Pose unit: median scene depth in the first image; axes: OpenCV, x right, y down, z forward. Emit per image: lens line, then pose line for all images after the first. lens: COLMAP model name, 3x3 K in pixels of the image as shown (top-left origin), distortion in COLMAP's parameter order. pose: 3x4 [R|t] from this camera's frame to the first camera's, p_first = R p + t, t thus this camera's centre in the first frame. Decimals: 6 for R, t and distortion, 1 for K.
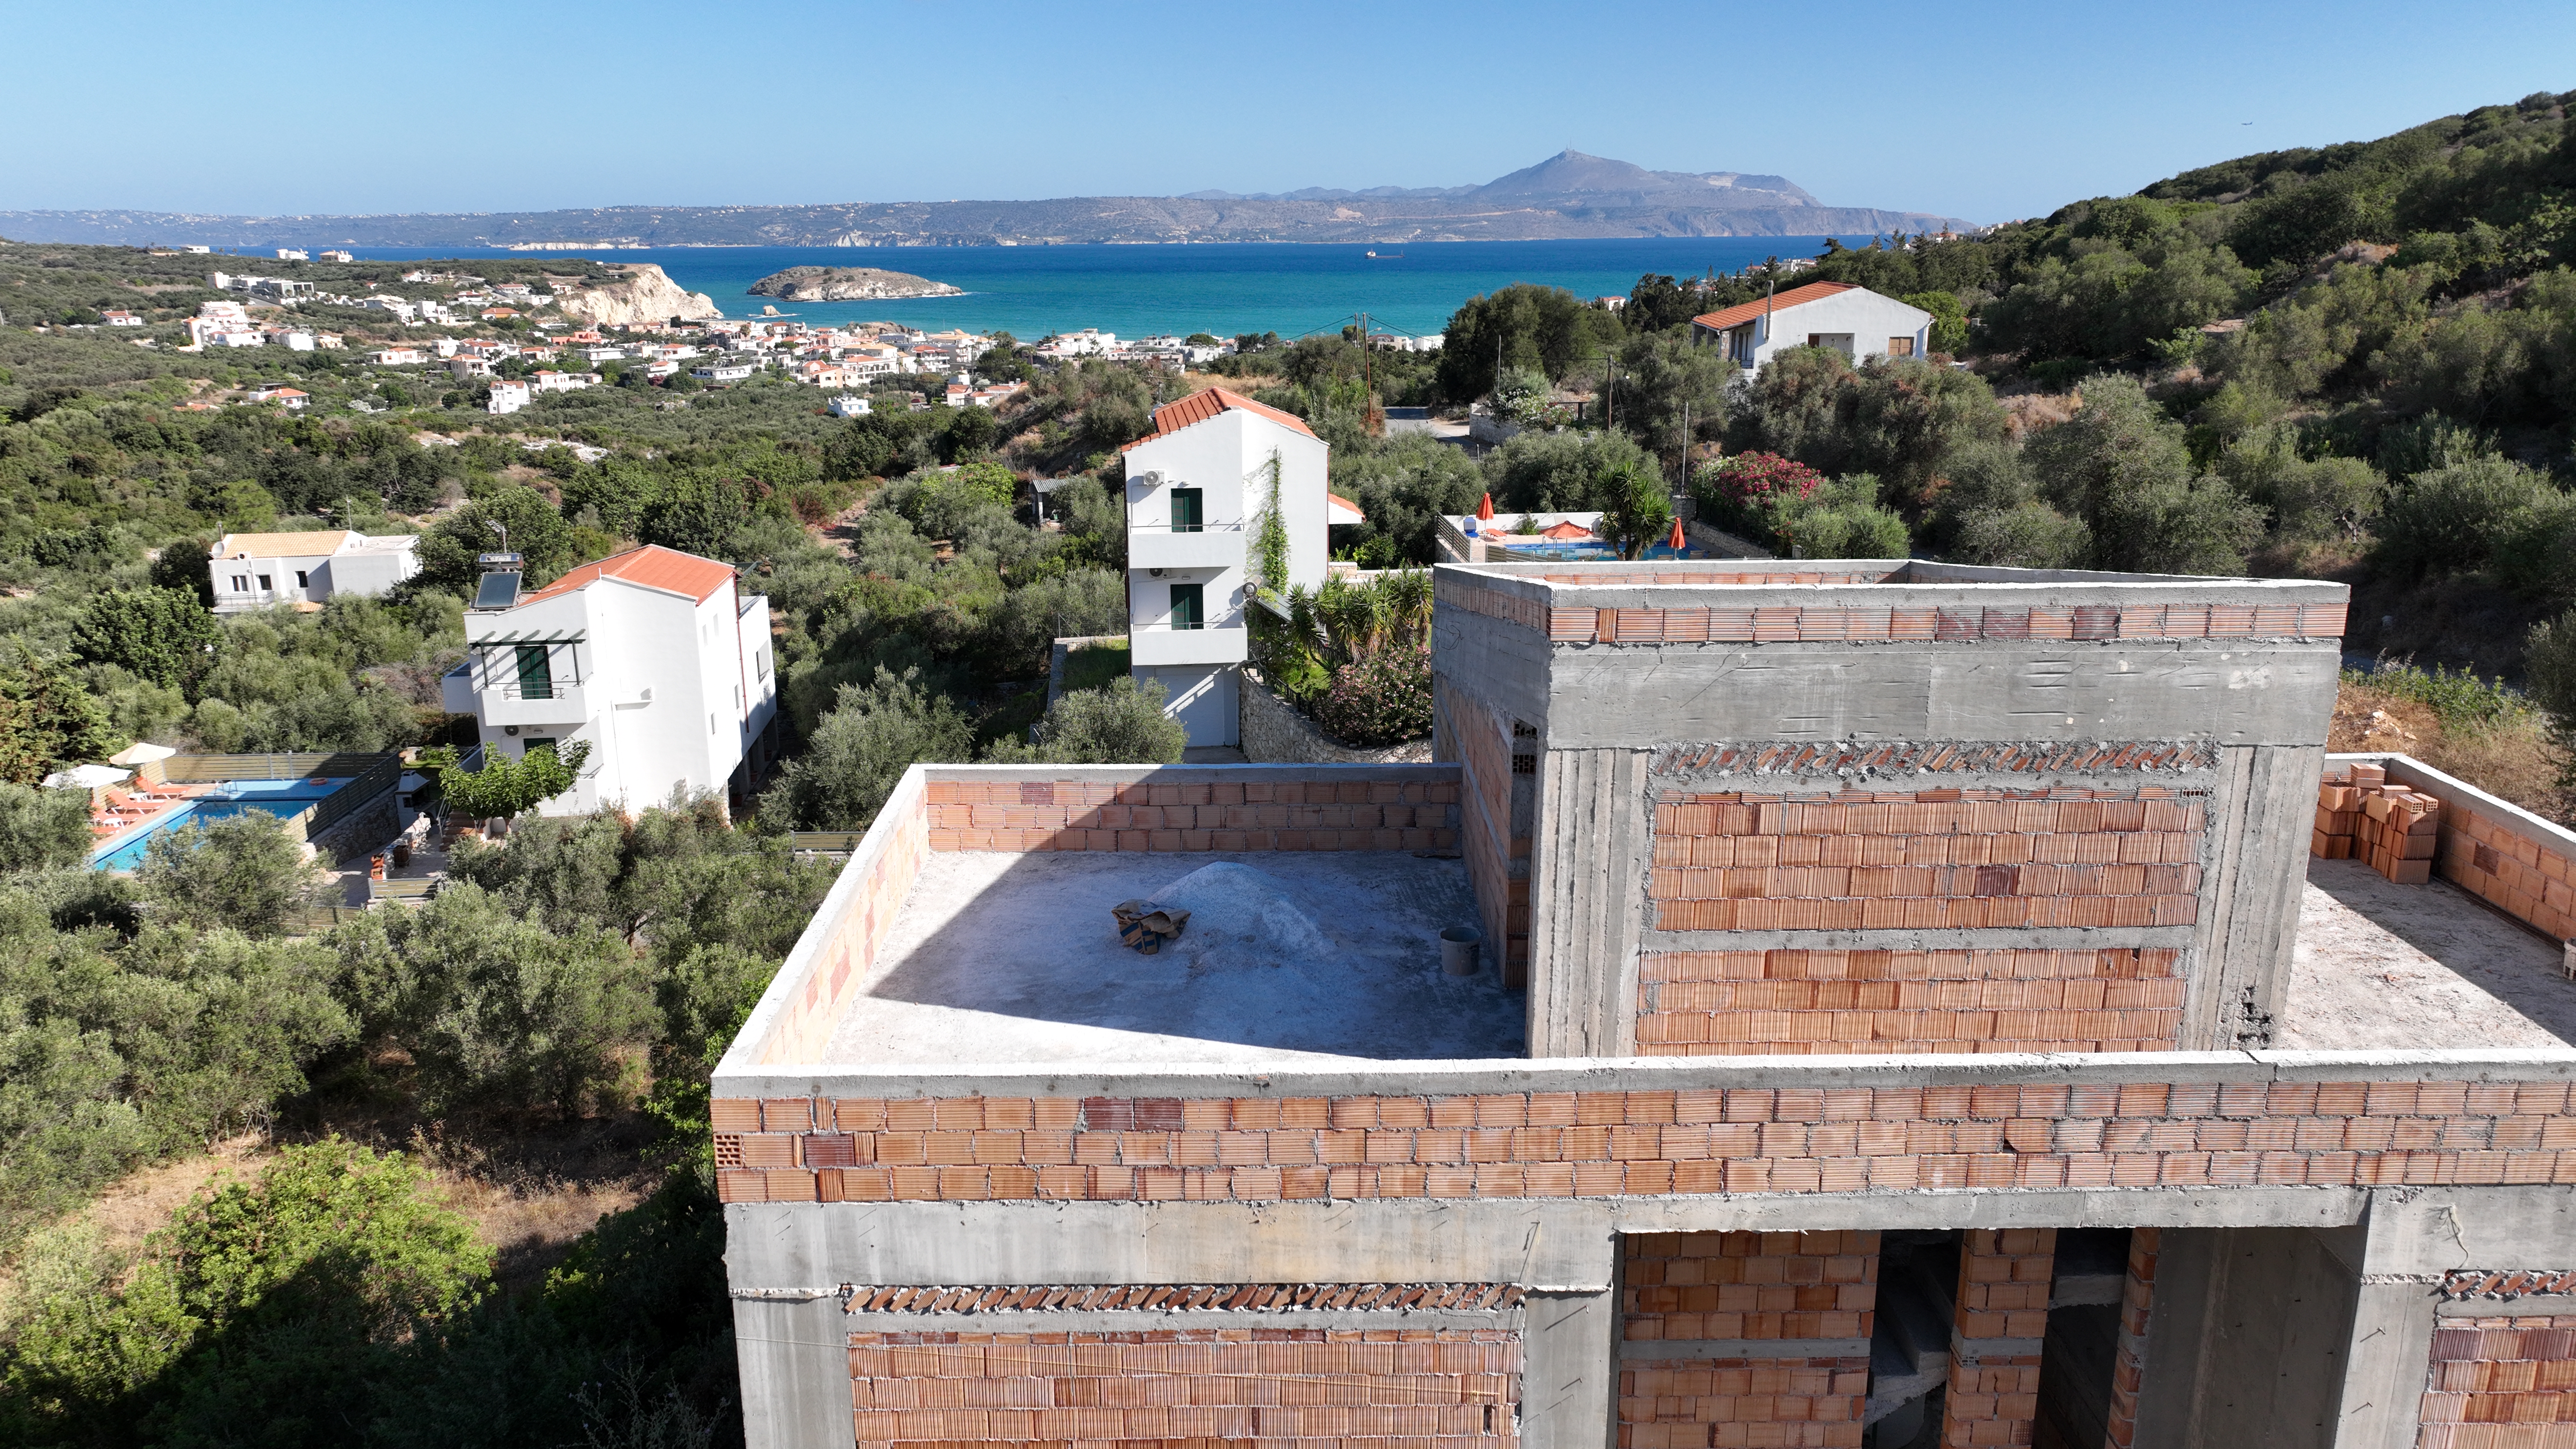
lens RADIAL K [[1769.1, 0, 1288.0], [0, 1769.1, 724.5], [0, 0, 1]] dist [0.006868, 0.007312]
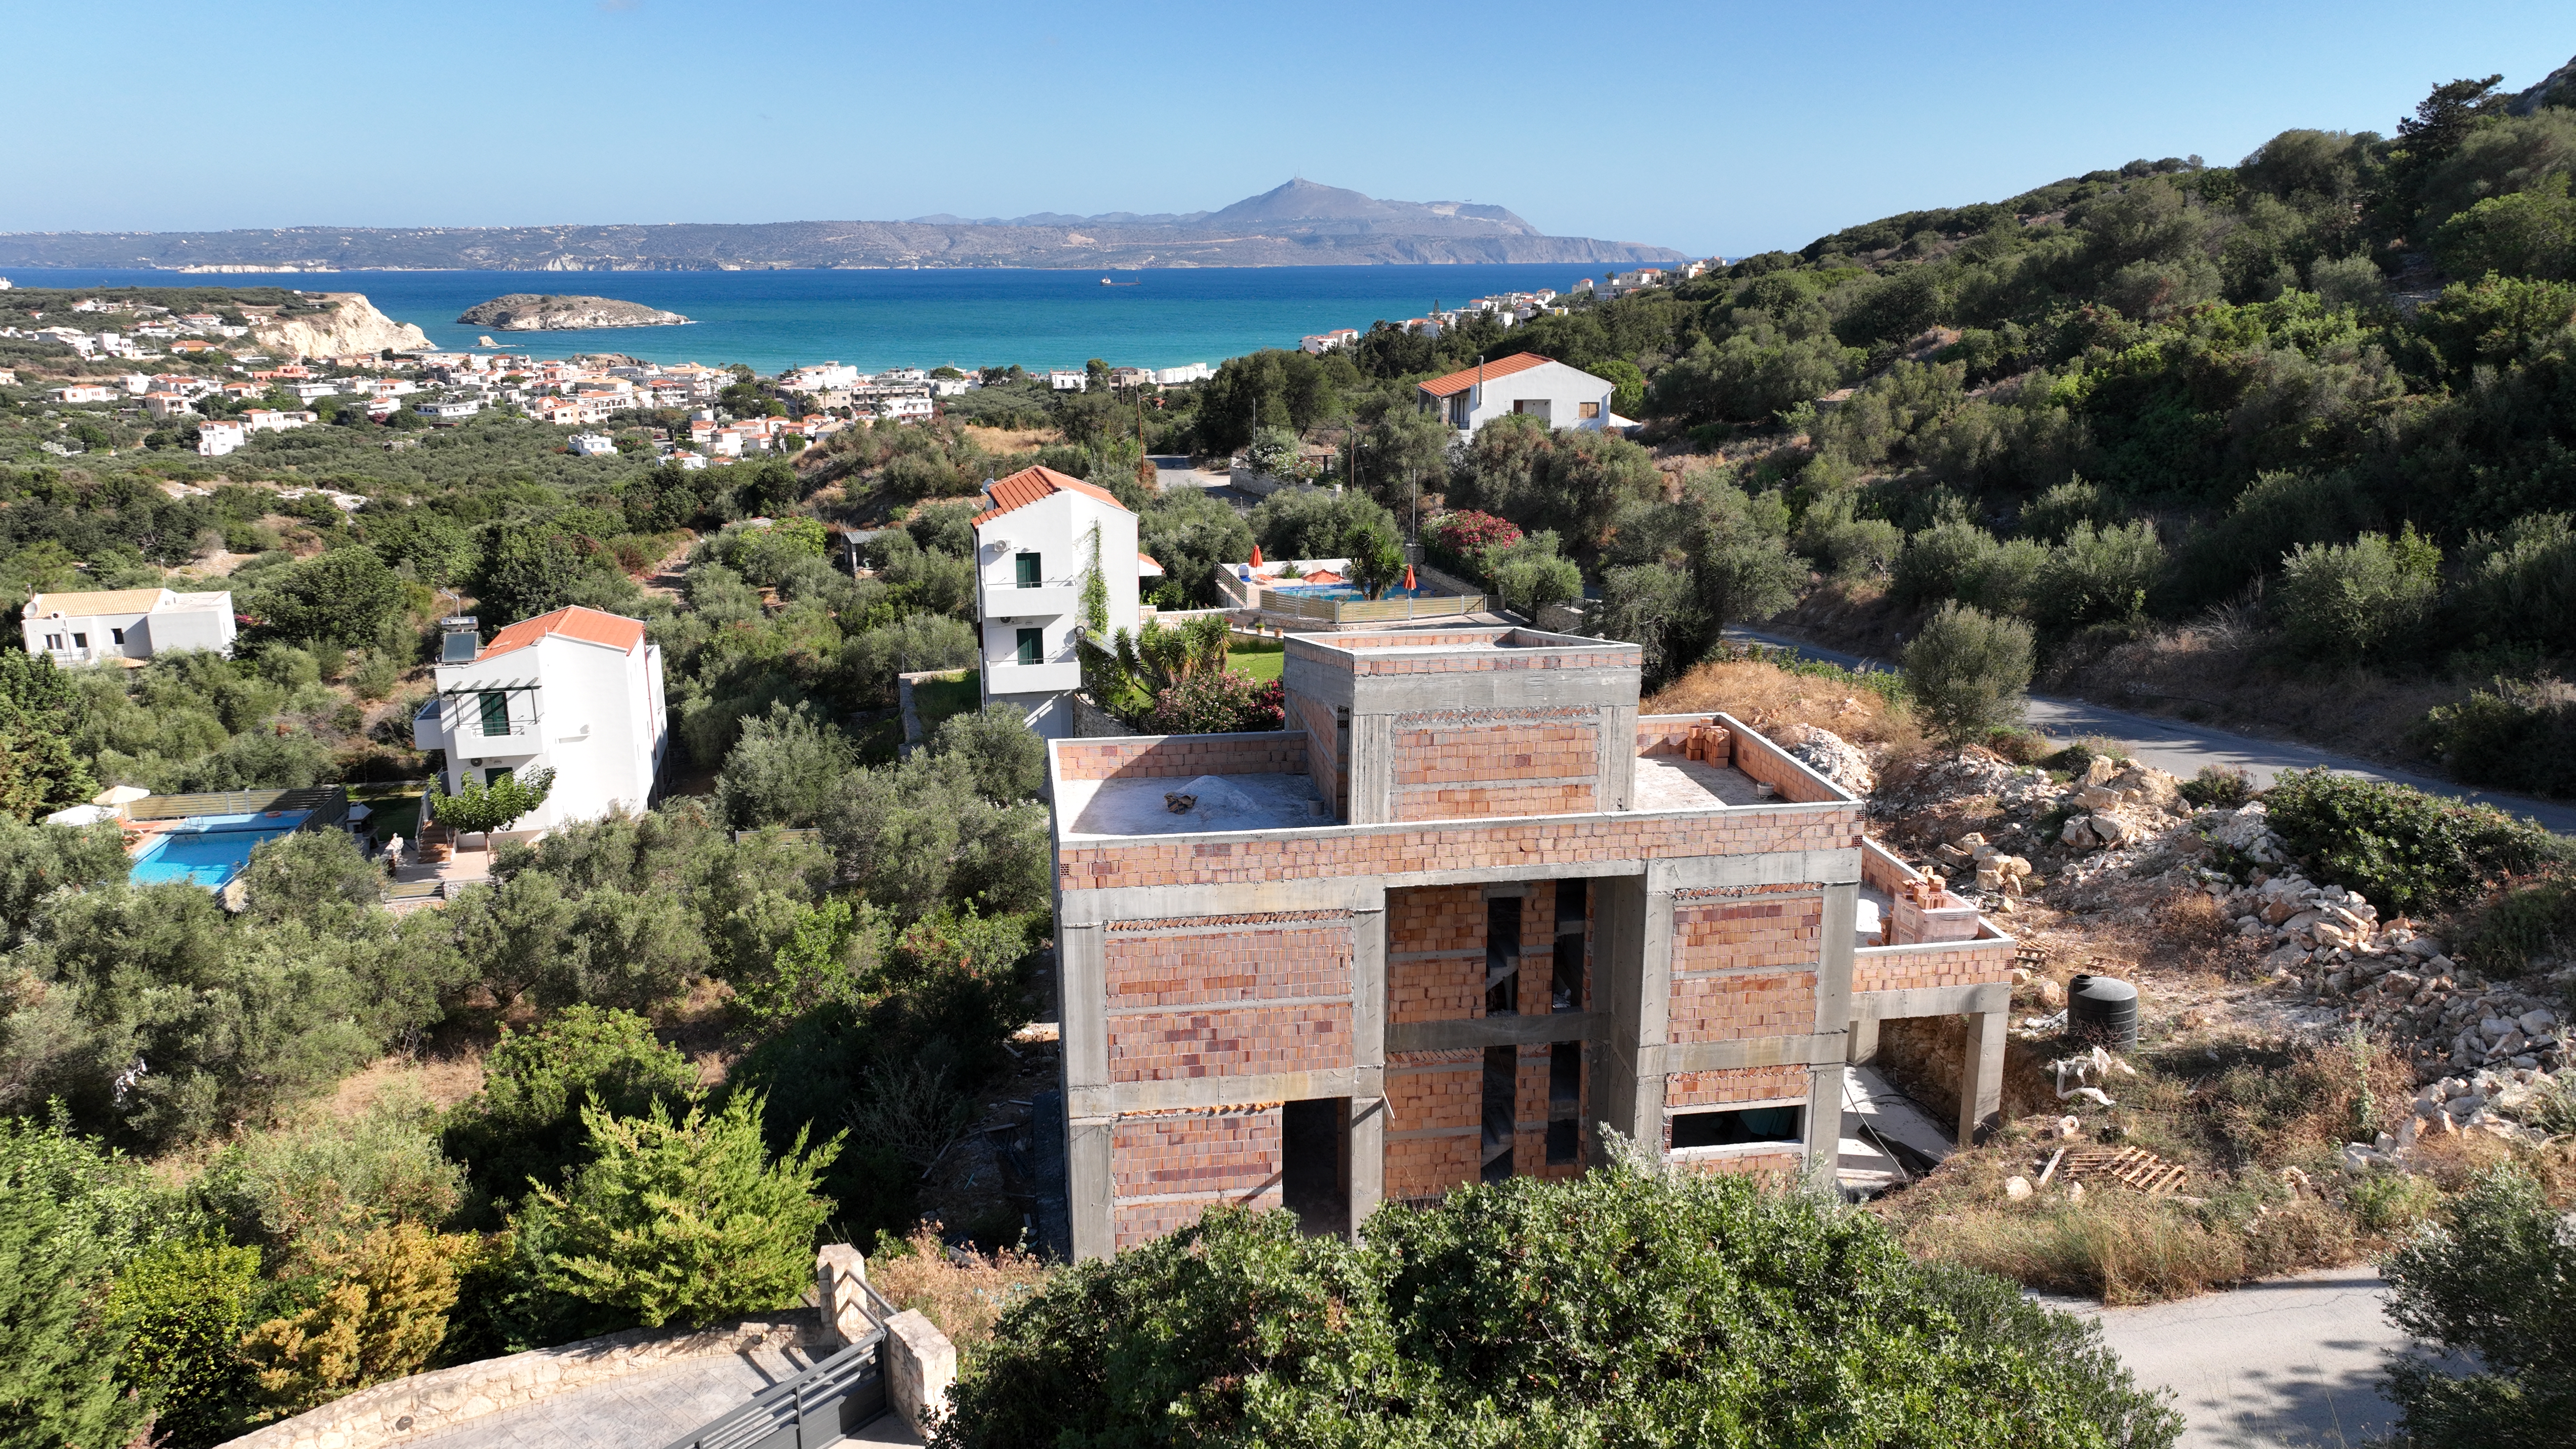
lens RADIAL K [[1769.1, 0, 1288.0], [0, 1769.1, 724.5], [0, 0, 1]] dist [0.006868, 0.007312]
pose [[0.989473, -0.031500, 0.141249, -0.030918], [0.033407, 0.999380, -0.011155, 0.005169], [-0.140810, 0.015756, 0.989911, -0.152516]]
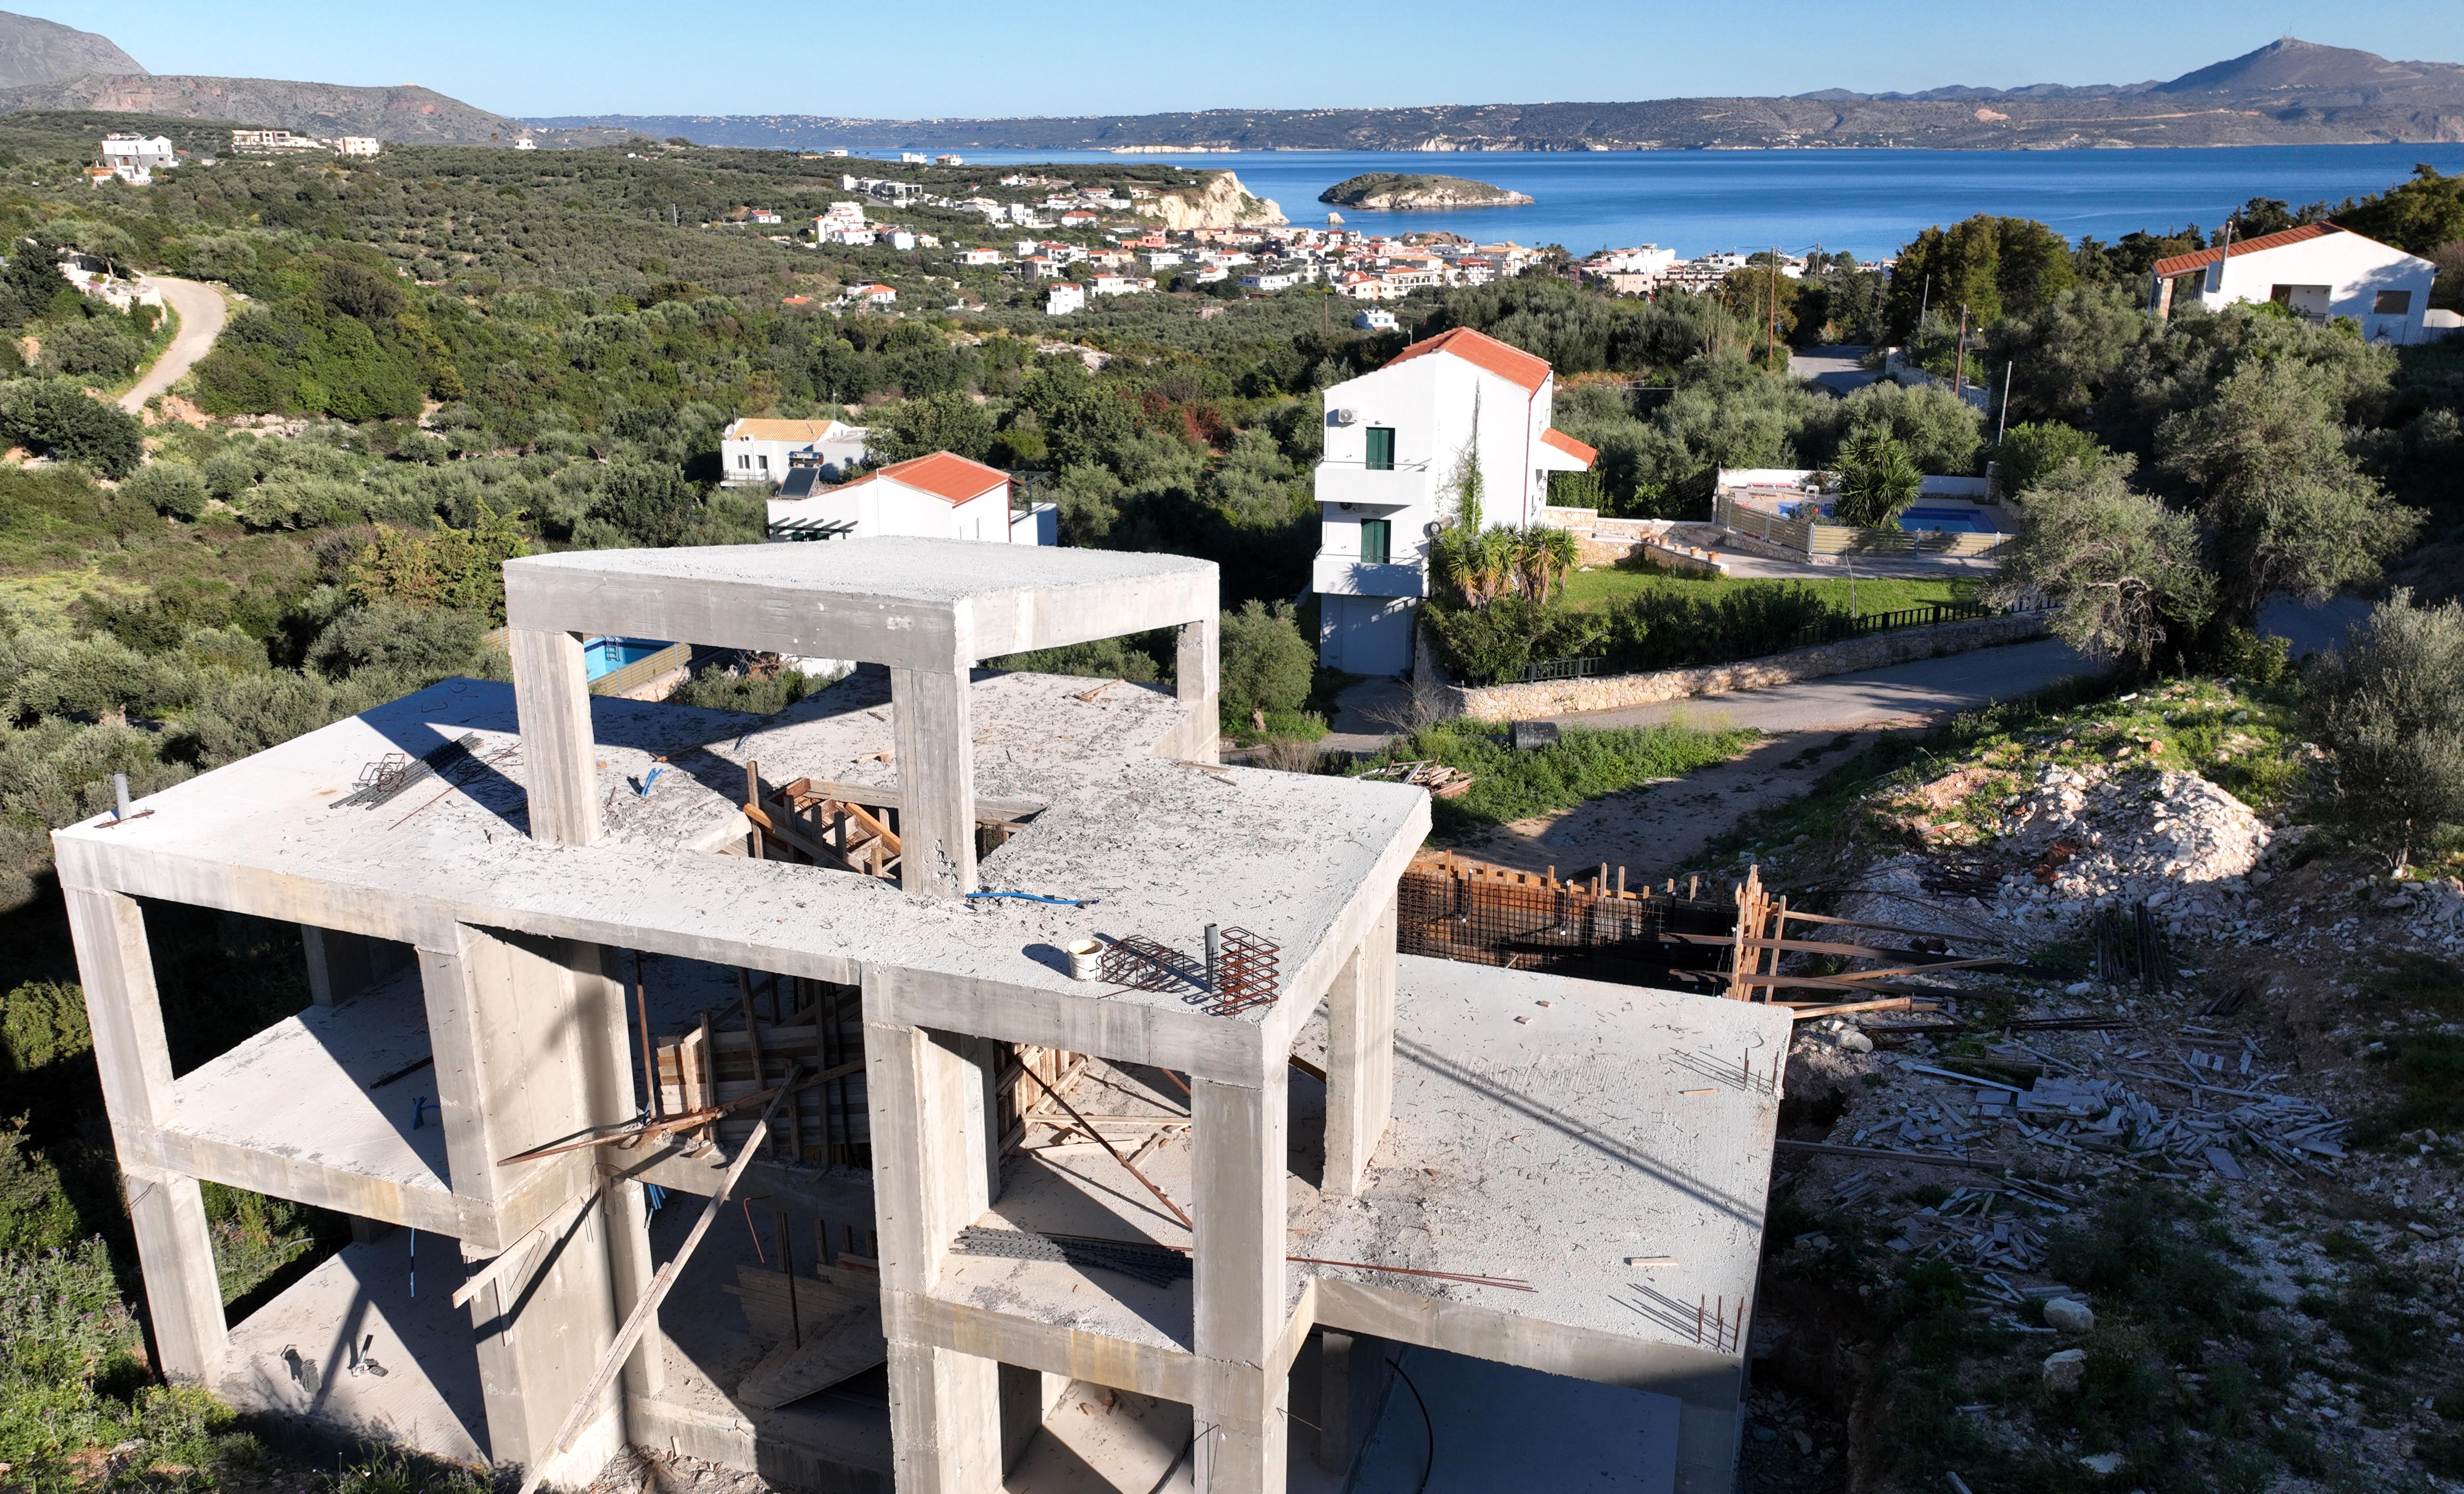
lens RADIAL K [[1831.3, 0, 1232.0], [0, 1831.3, 747.0], [0, 0, 1]] dist [0.007538, 0.004843]
pose [[0.942212, 0.109773, -0.316523, 0.123893], [-0.093614, 0.993428, 0.065863, -0.004921], [0.321673, -0.032426, 0.946296, -0.034181]]
